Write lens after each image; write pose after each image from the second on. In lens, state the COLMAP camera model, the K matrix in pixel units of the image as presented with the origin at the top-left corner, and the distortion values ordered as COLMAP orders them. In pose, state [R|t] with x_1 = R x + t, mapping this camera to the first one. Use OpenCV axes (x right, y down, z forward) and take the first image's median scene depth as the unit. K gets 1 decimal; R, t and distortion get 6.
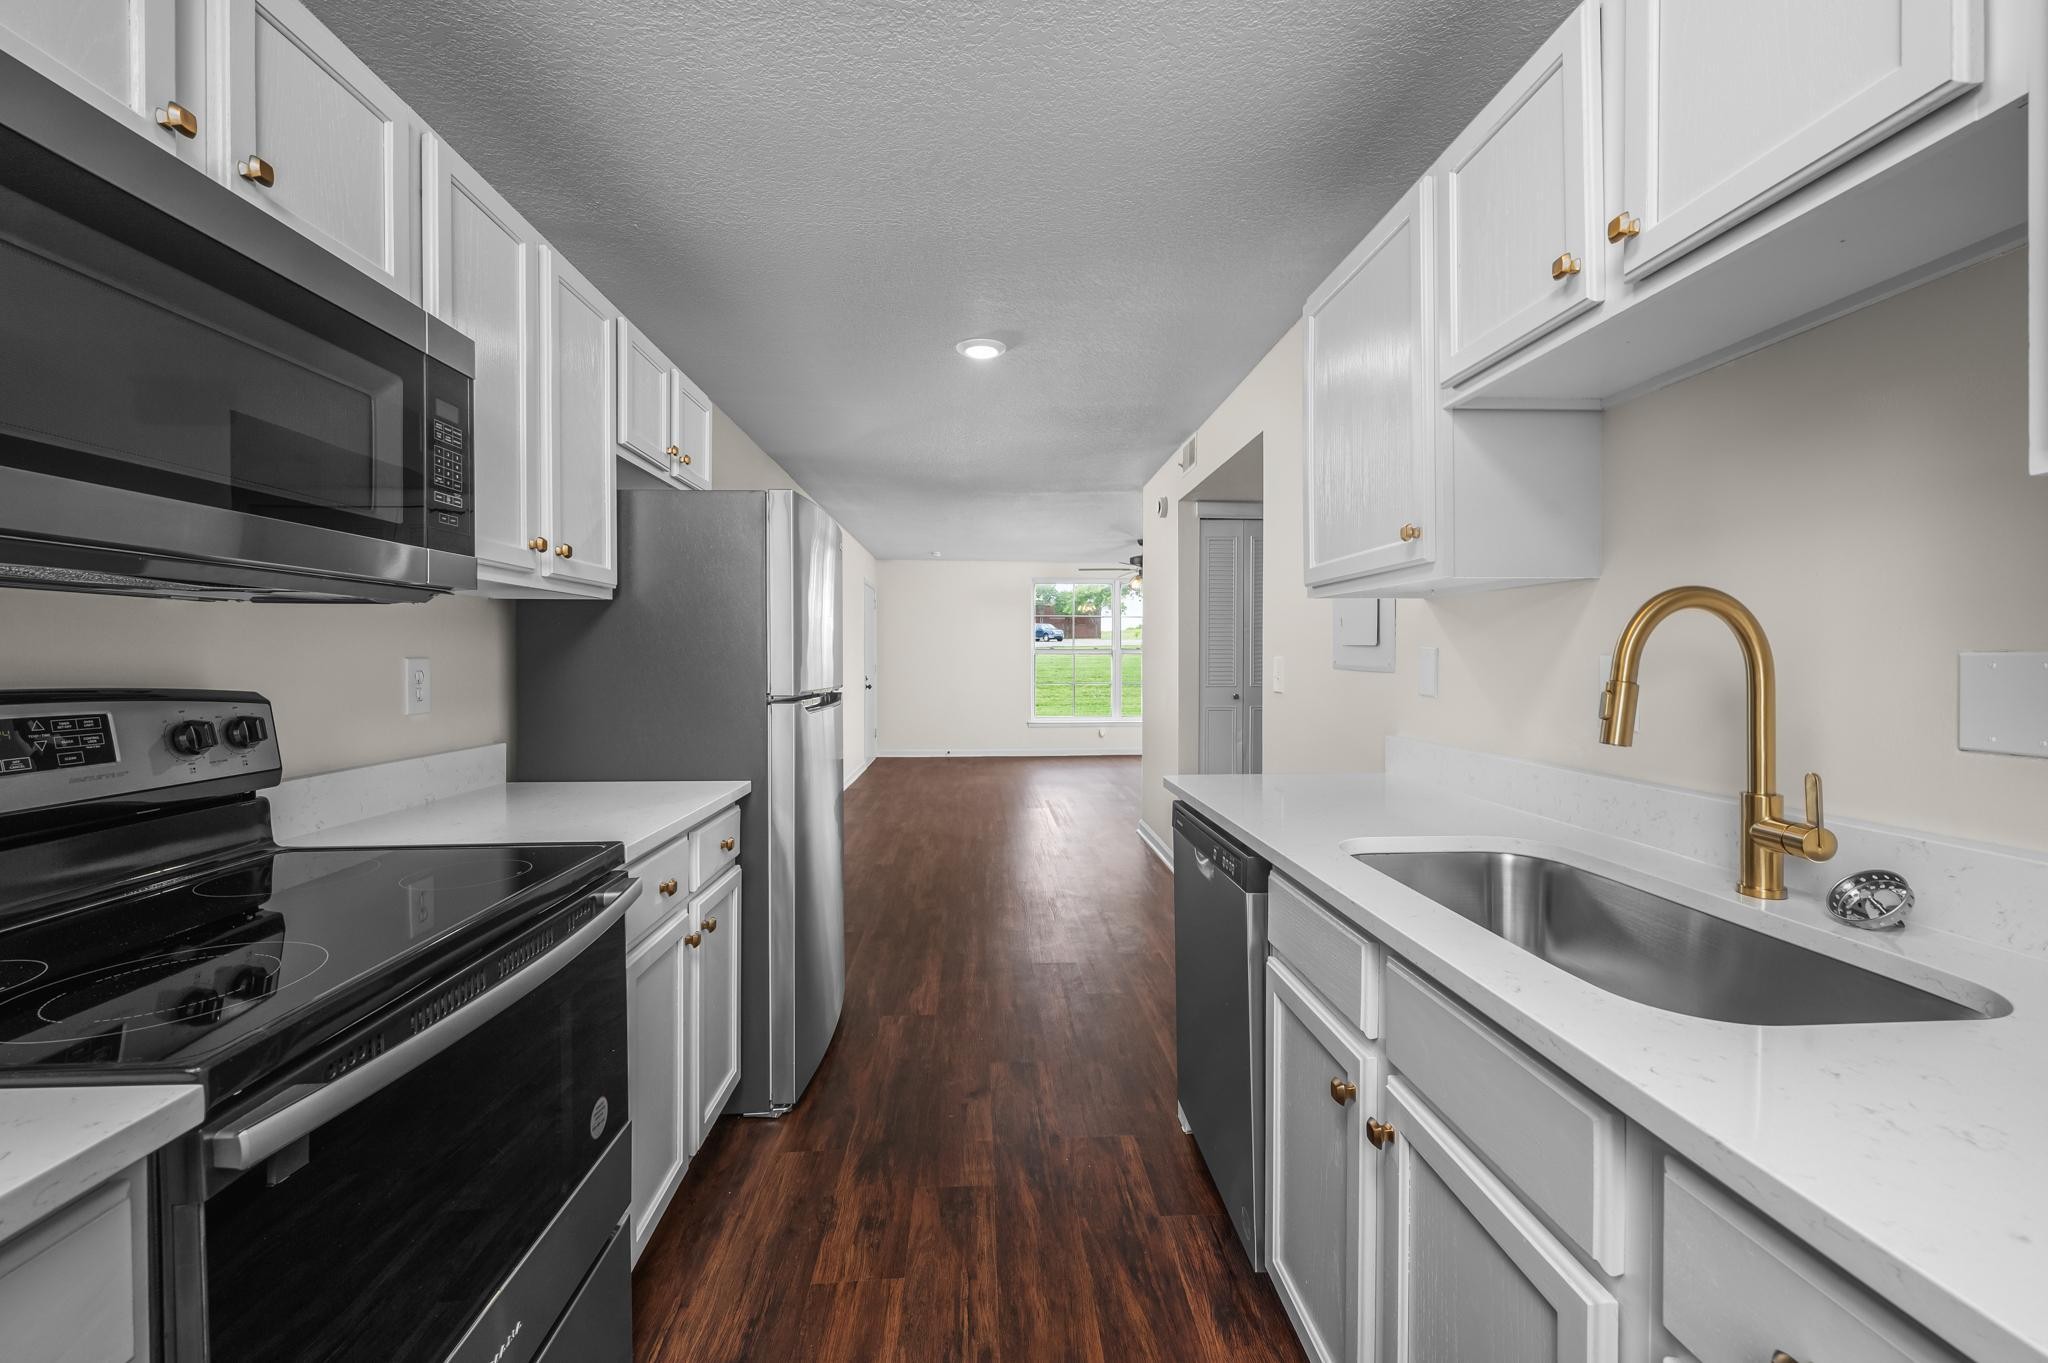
lens RADIAL K [[910.7, 0, 1030.6], [0, 910.7, 665.9], [0, 0, 1]] dist [-0.000549, 0.000065]
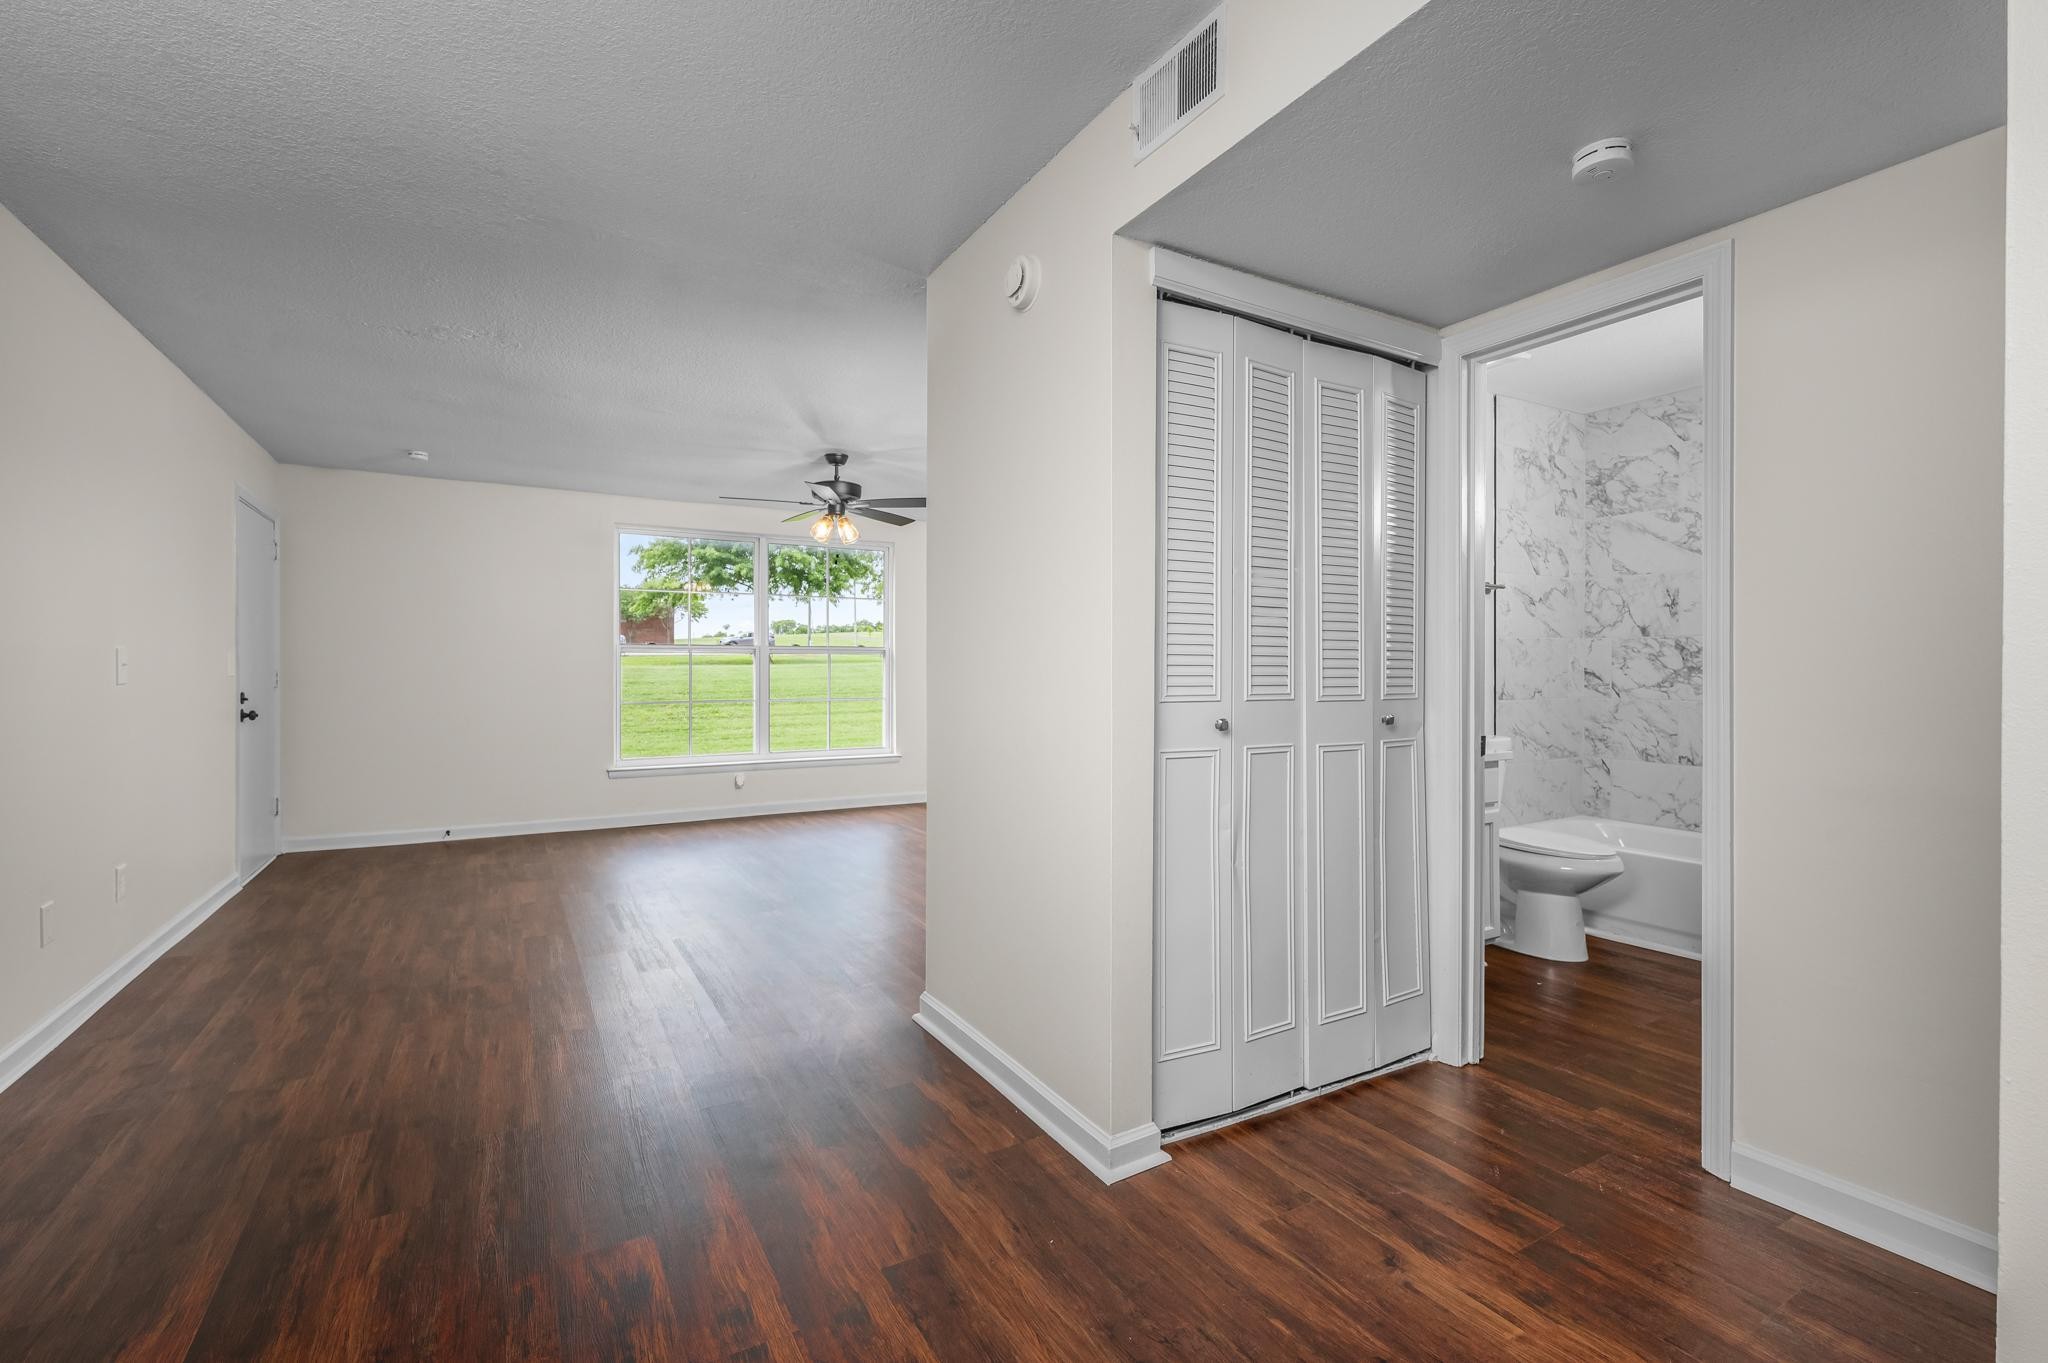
lens RADIAL K [[910.7, 0, 1026.8], [0, 910.7, 681.6], [0, 0, 1]] dist [-0.000549, 0.000065]
pose [[0.893392, -0.006136, 0.449236, -0.027724], [0.005770, 0.999981, 0.002185, 0.006616], [-0.449241, 0.000640, 0.893411, 0.390178]]
